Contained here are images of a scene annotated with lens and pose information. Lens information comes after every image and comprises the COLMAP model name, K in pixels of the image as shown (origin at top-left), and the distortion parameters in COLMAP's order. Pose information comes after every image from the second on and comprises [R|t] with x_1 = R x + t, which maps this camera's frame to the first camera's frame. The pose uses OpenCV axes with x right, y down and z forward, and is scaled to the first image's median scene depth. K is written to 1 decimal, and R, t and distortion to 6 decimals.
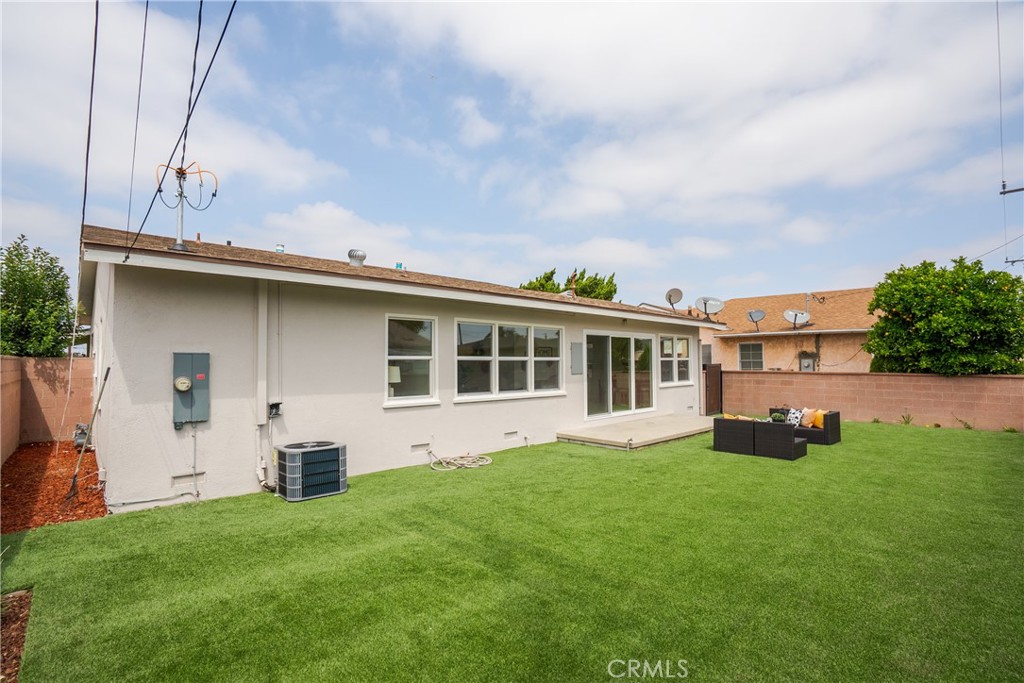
lens RADIAL K [[485.9, 0, 537.8], [0, 485.9, 346.3], [0, 0, 1]] dist [-0.002003, -0.000212]
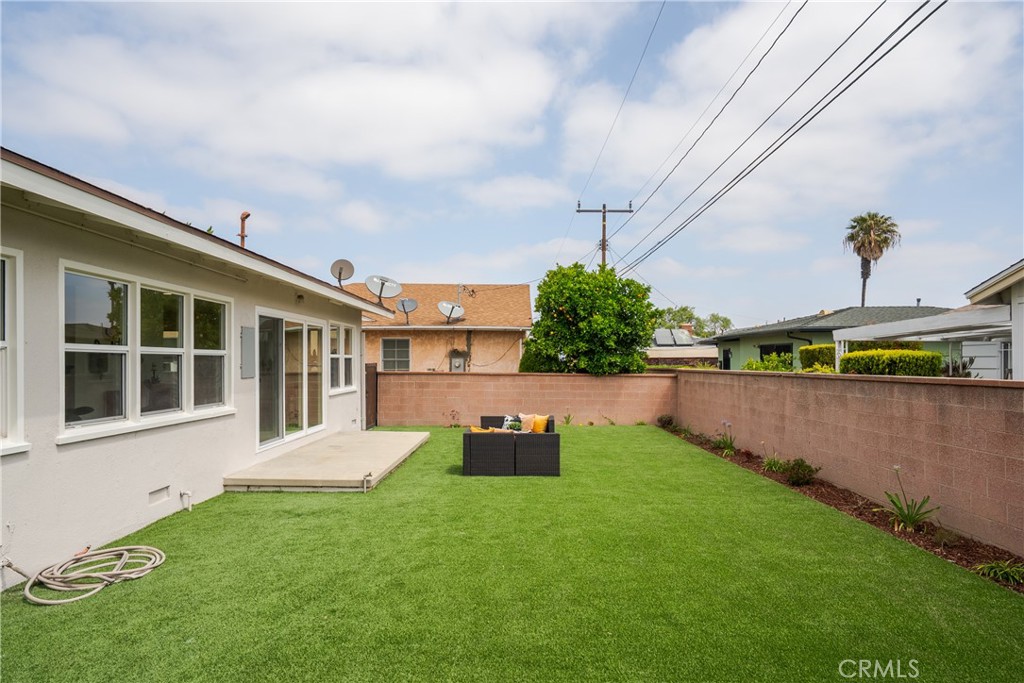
lens RADIAL K [[593.6, 0, 511.7], [0, 593.6, 361.9], [0, 0, 1]] dist [-0.014355, 0.000959]
pose [[0.724780, 0.005207, 0.688961, -0.155726], [-0.027210, 0.999408, 0.021072, 0.009571], [-0.688443, -0.034019, 0.724492, 0.189486]]
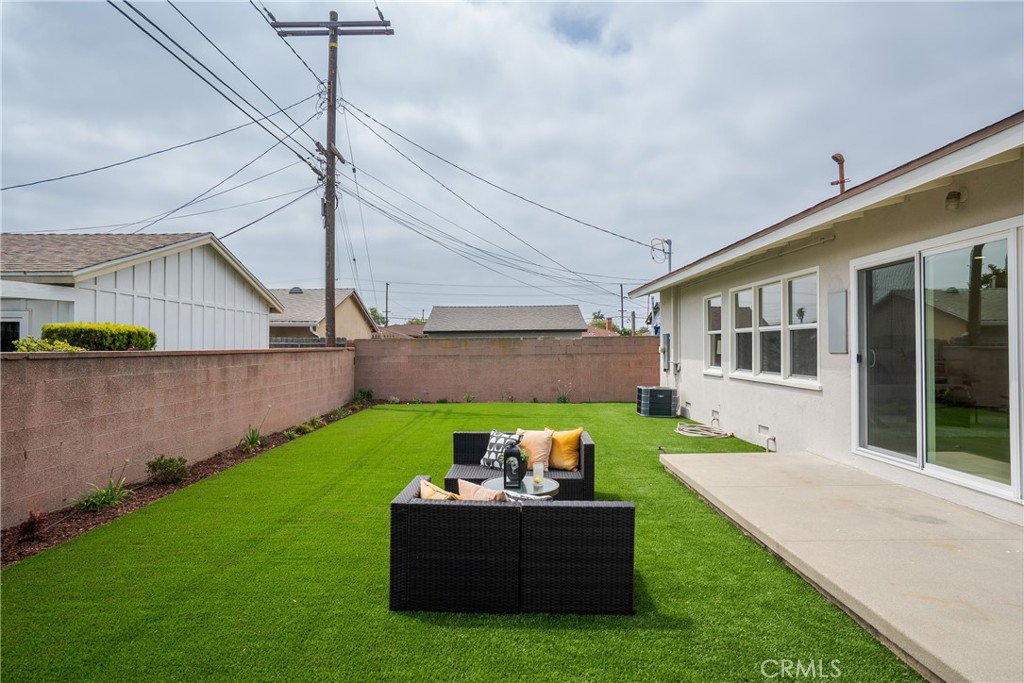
lens RADIAL K [[580.8, 0, 509.5], [0, 580.8, 338.9], [0, 0, 1]] dist [-0.008284, 0.000634]
pose [[-0.722435, -0.001782, -0.691437, 0.605891], [0.030799, 0.998921, -0.034755, 0.042480], [0.690753, -0.046403, -0.721600, 0.976337]]
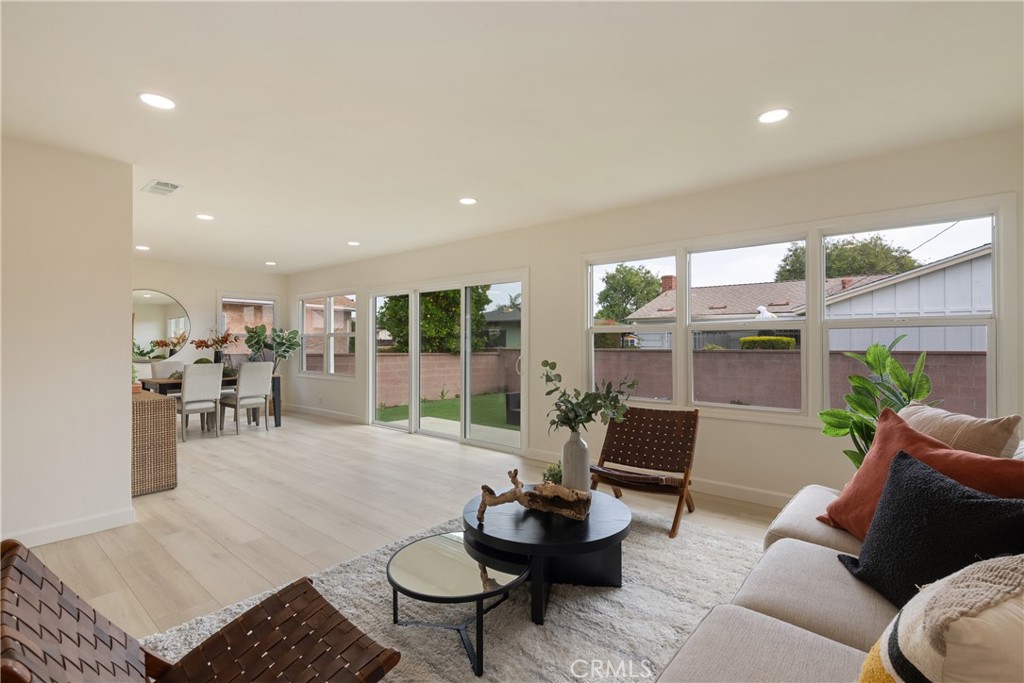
lens RADIAL K [[467.7, 0, 514.7], [0, 467.7, 344.2], [0, 0, 1]] dist [-0.000288, -0.000069]
pose [[-0.066316, 0.003107, 0.997794, -0.304698], [-0.033720, 0.999417, -0.005353, 0.034558], [-0.997229, -0.034000, -0.066172, 0.866259]]
